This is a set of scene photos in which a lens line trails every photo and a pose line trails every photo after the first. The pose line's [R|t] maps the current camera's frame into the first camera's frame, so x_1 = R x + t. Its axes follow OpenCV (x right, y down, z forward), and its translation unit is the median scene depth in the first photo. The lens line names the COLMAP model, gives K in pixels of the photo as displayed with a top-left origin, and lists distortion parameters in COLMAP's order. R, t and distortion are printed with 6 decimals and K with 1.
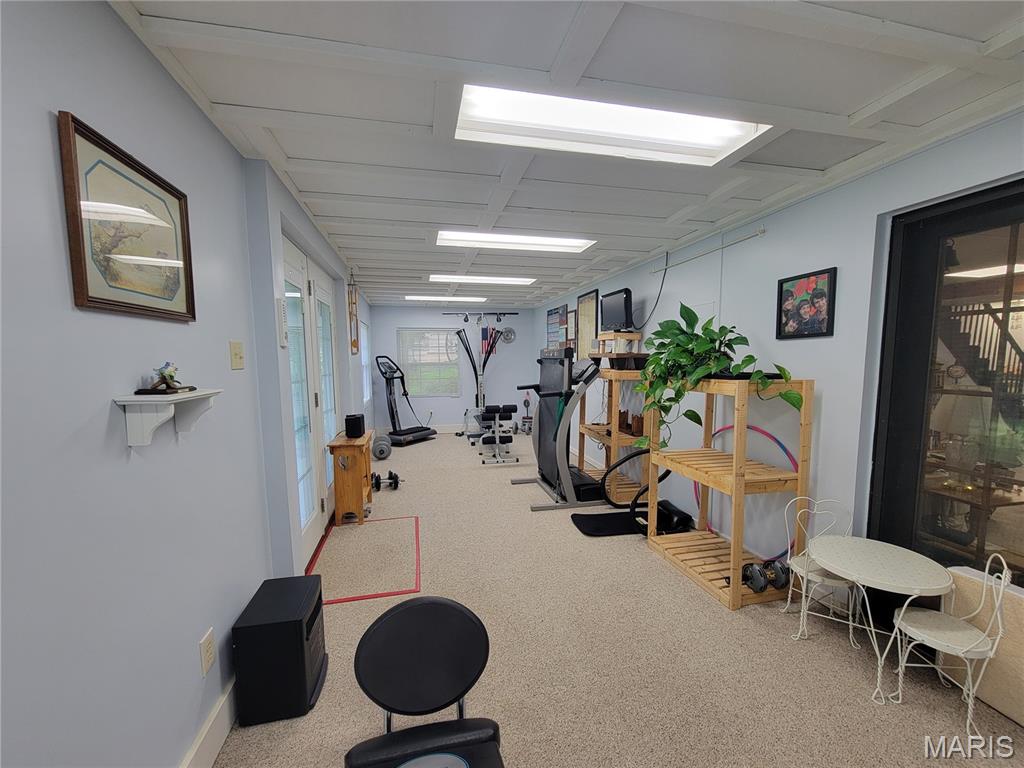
lens RADIAL K [[419.2, 0, 511.0], [0, 419.2, 387.0], [0, 0, 1]] dist [-0.004402, 0.001138]
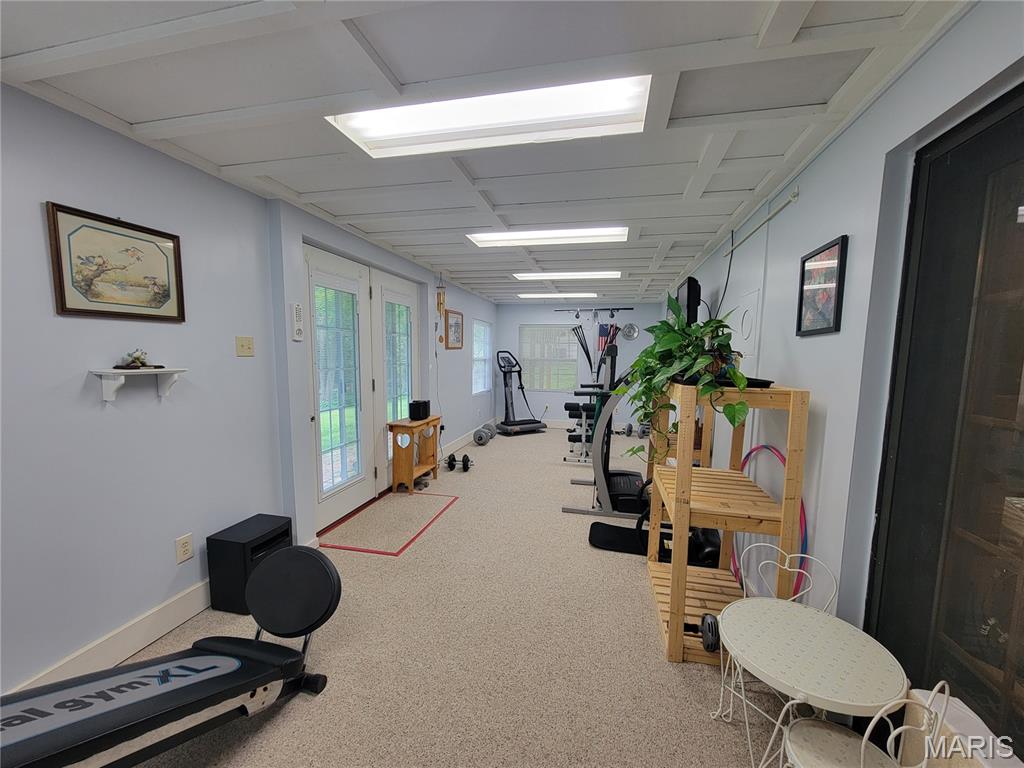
lens RADIAL K [[419.2, 0, 510.9], [0, 419.2, 386.9], [0, 0, 1]] dist [-0.004402, 0.001138]
pose [[0.900399, 0.055917, -0.431456, 0.398422], [-0.052664, 0.998422, 0.019491, -0.008125], [0.431865, 0.005173, 0.901923, 0.075786]]
